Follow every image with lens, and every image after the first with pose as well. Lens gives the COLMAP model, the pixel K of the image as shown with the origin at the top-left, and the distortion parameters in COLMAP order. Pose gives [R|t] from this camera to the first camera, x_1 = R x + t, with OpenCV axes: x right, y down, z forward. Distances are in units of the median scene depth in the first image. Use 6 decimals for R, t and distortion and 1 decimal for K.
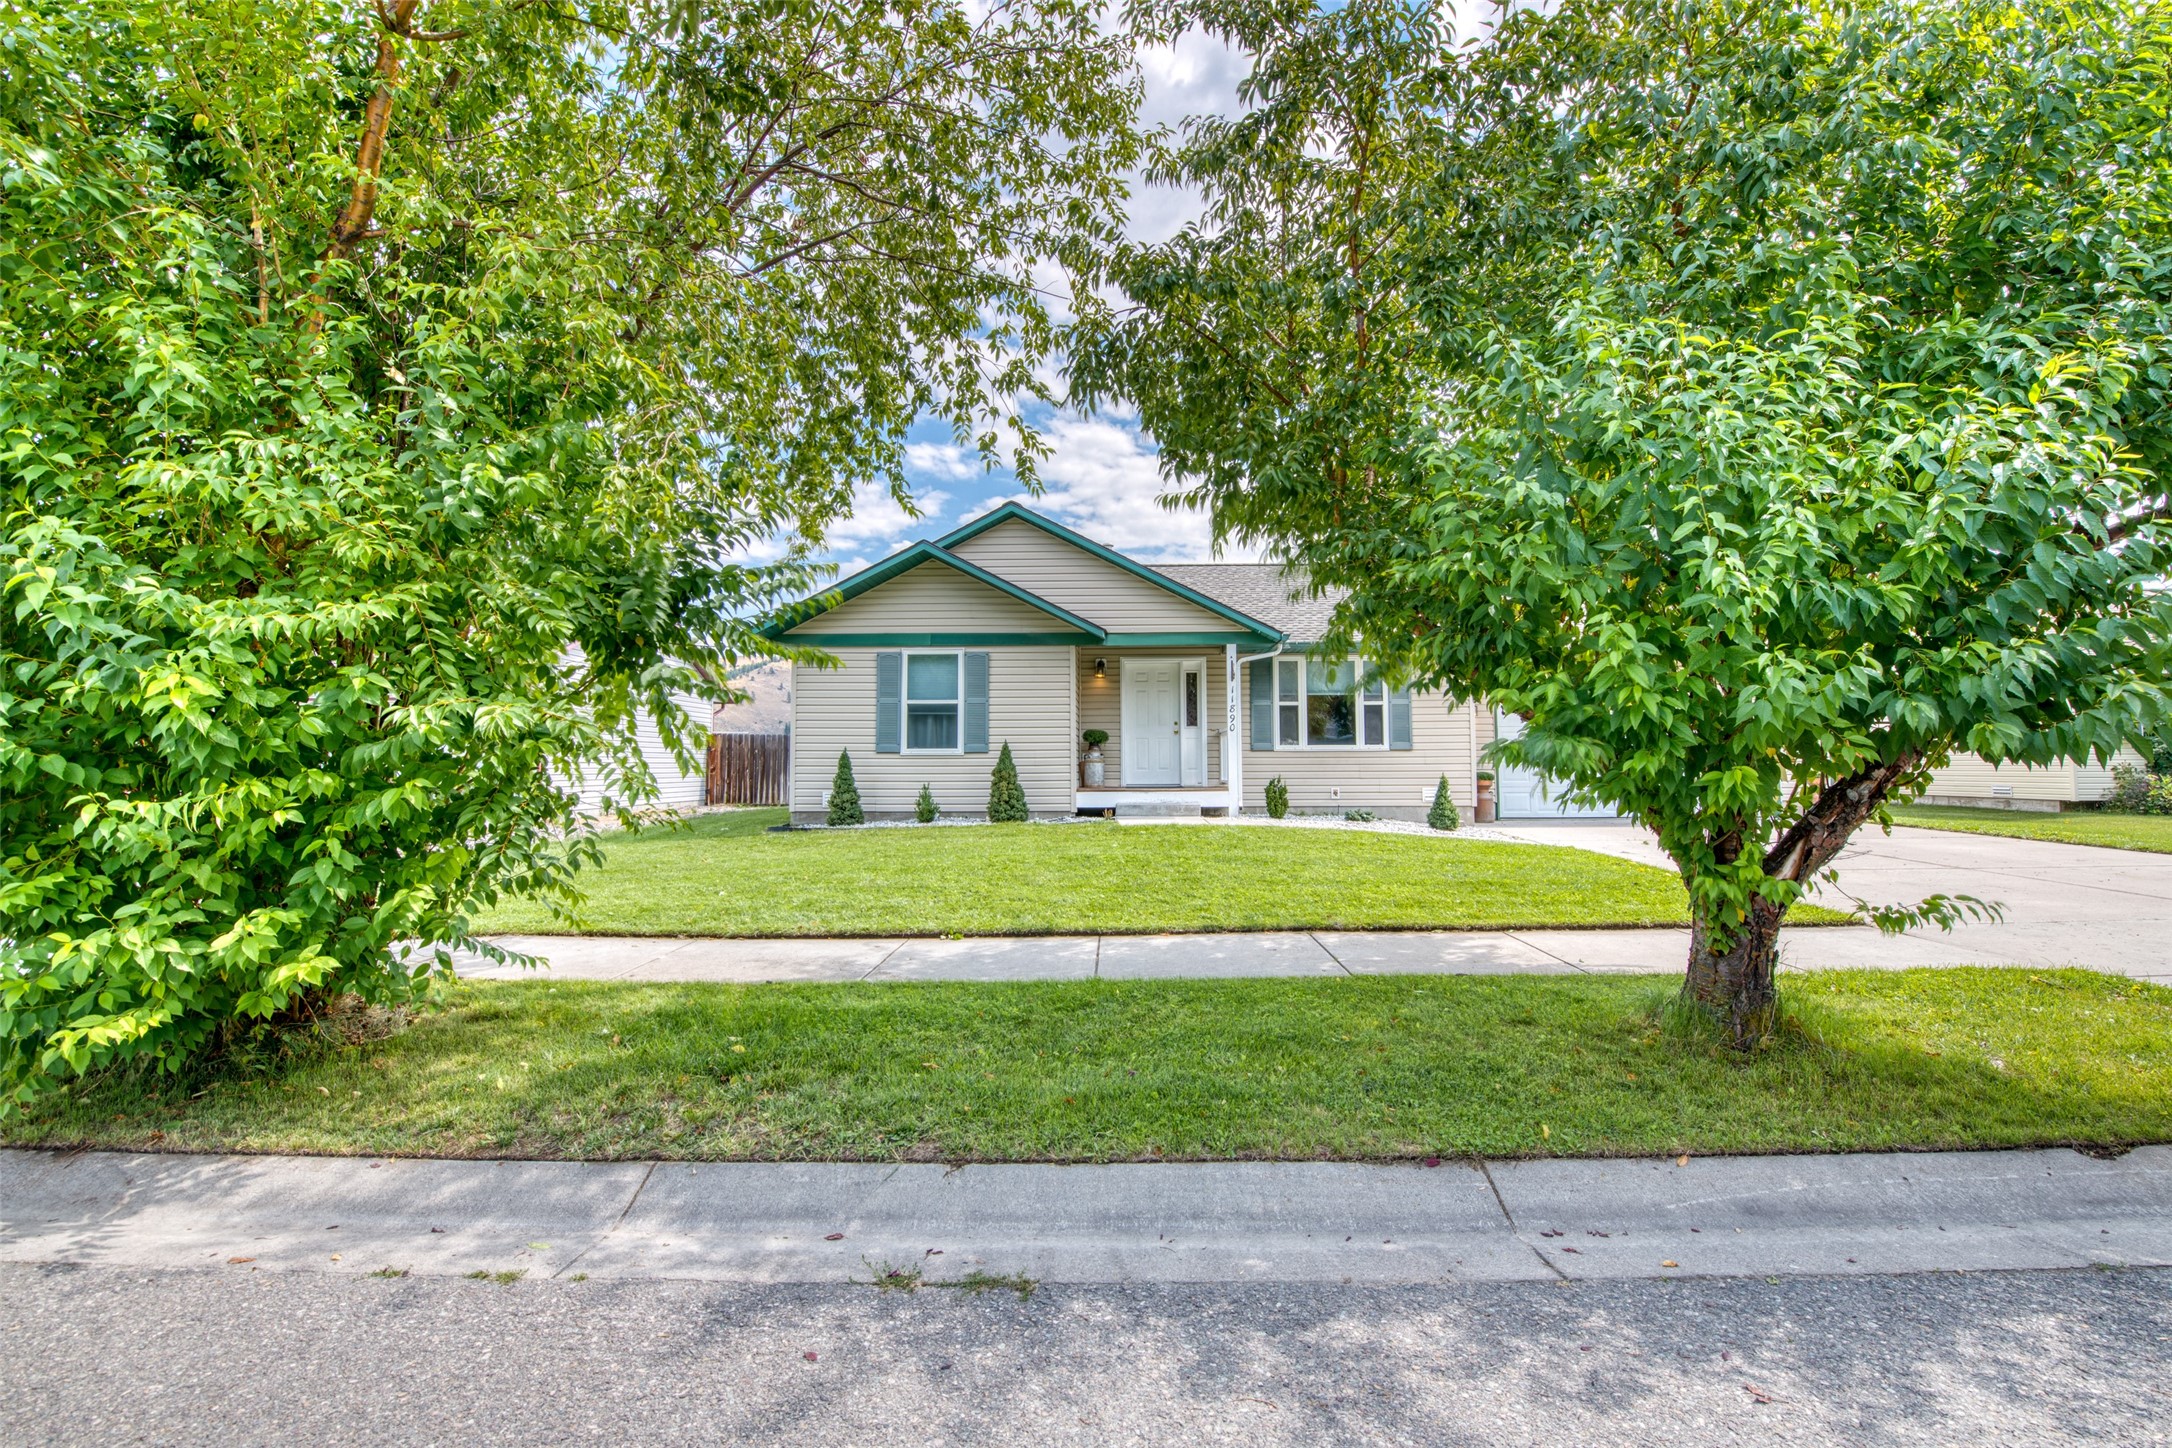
lens RADIAL K [[875.5, 0, 1091.7], [0, 875.5, 722.1], [0, 0, 1]] dist [-0.002452, -0.006412]
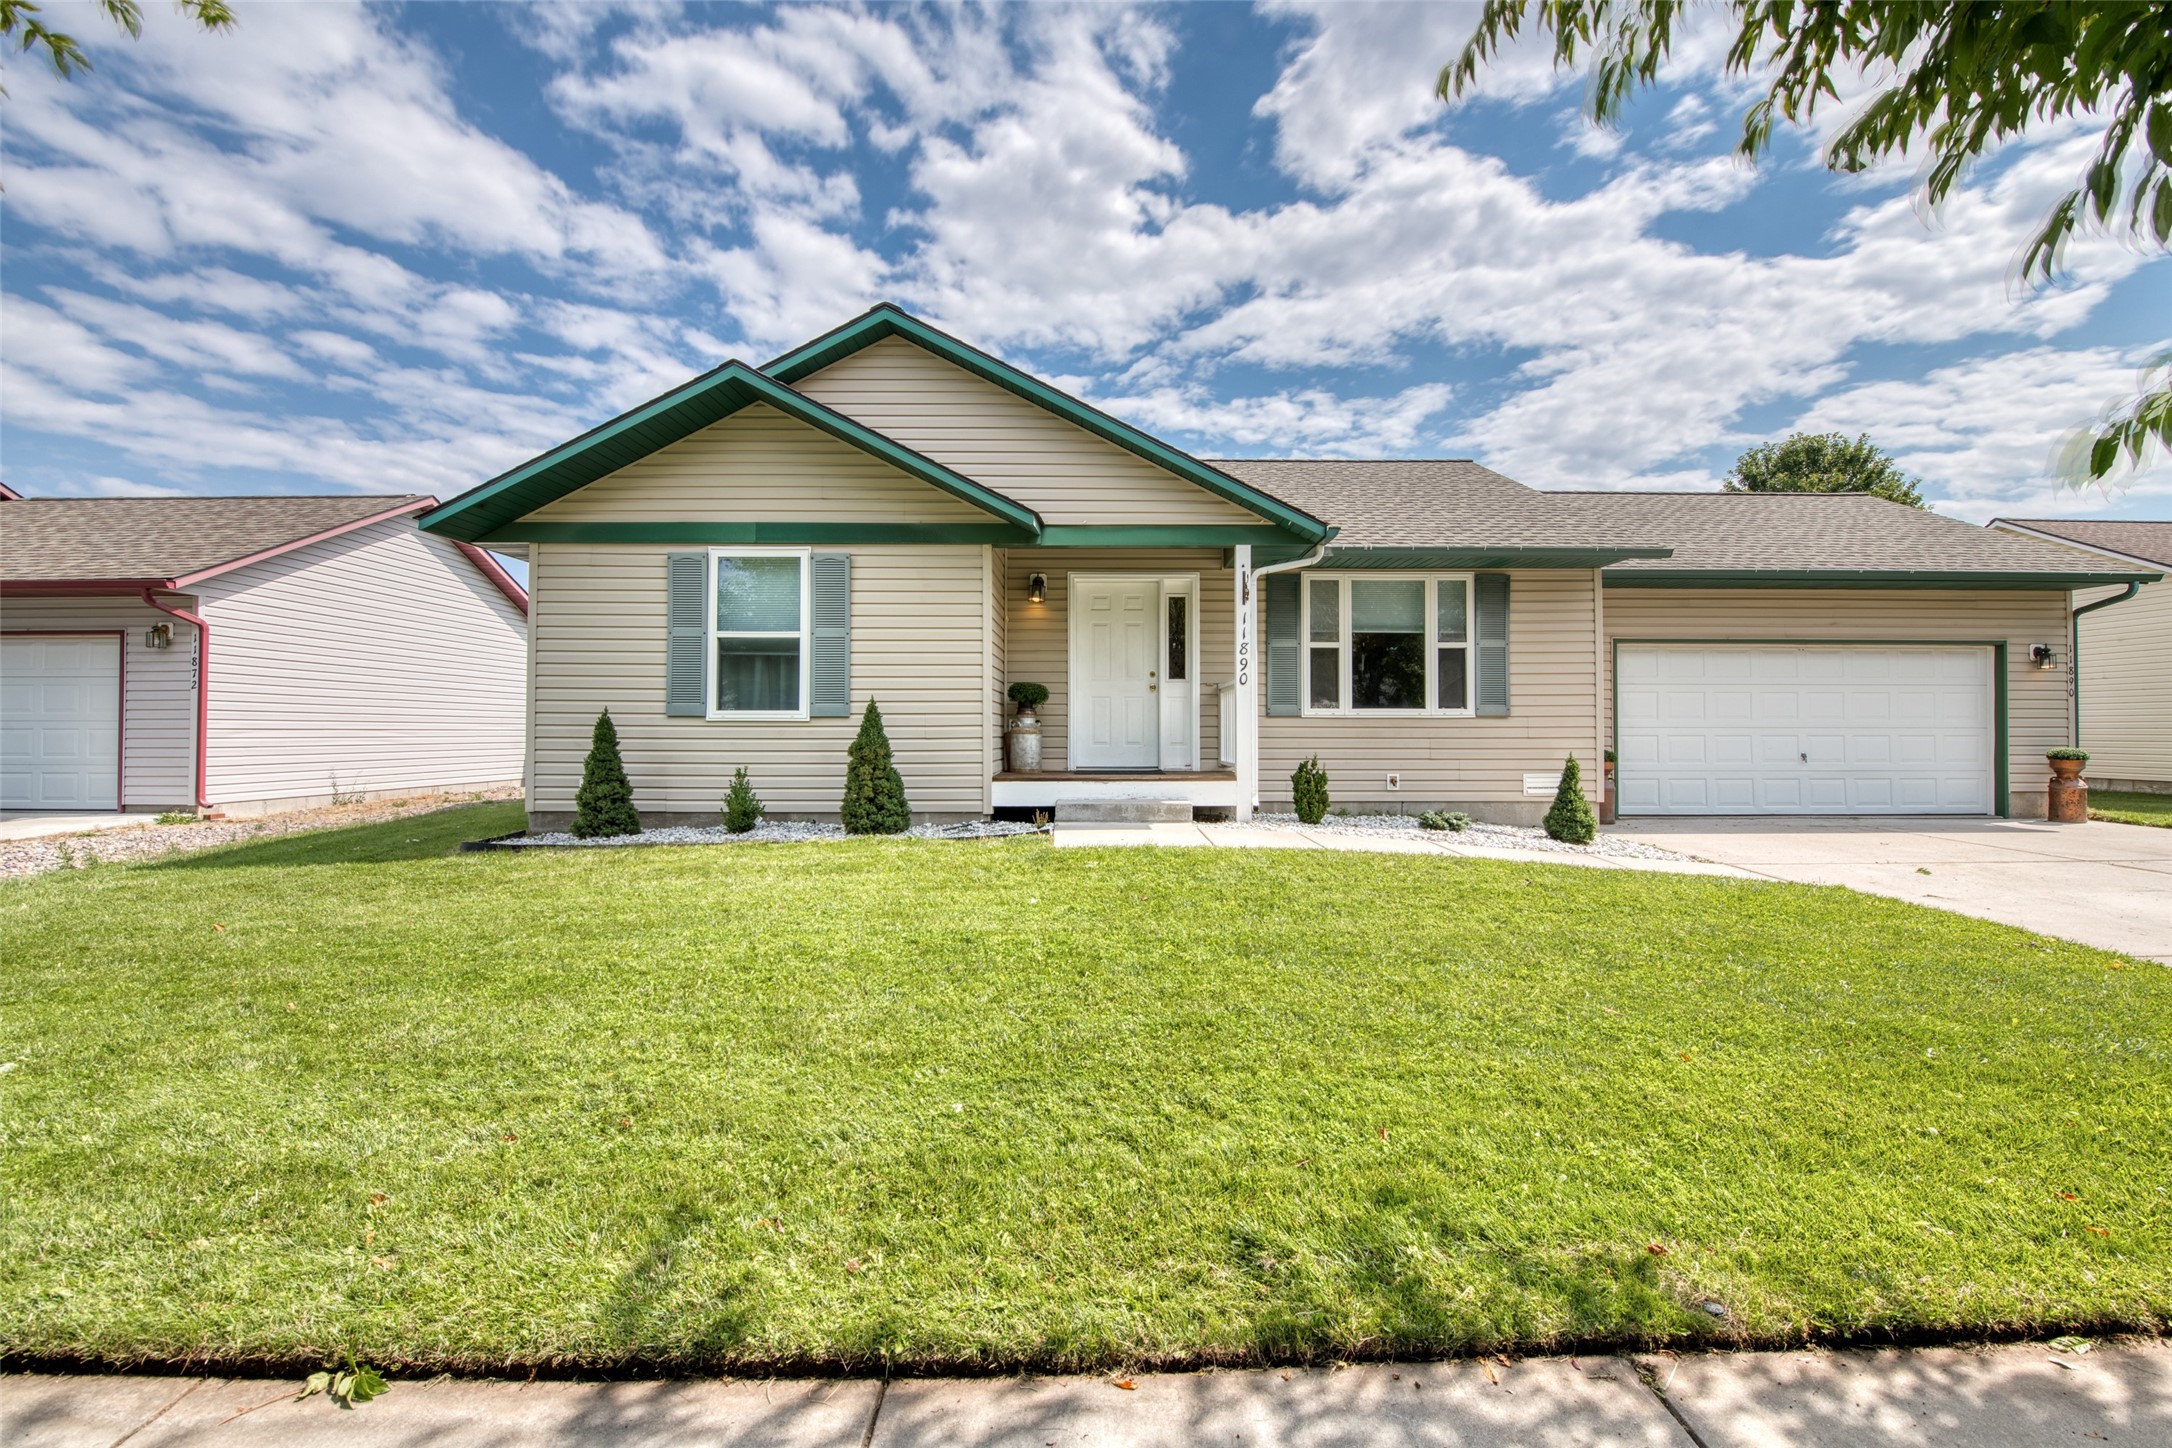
lens RADIAL K [[872.9, 0, 1086.0], [0, 872.9, 724.0], [0, 0, 1]] dist [-0.007546, -0.000061]
pose [[0.999680, 0.005071, 0.024779, 0.031193], [-0.006062, 0.999178, 0.040072, 0.012981], [-0.024555, -0.040210, 0.998889, 0.356248]]
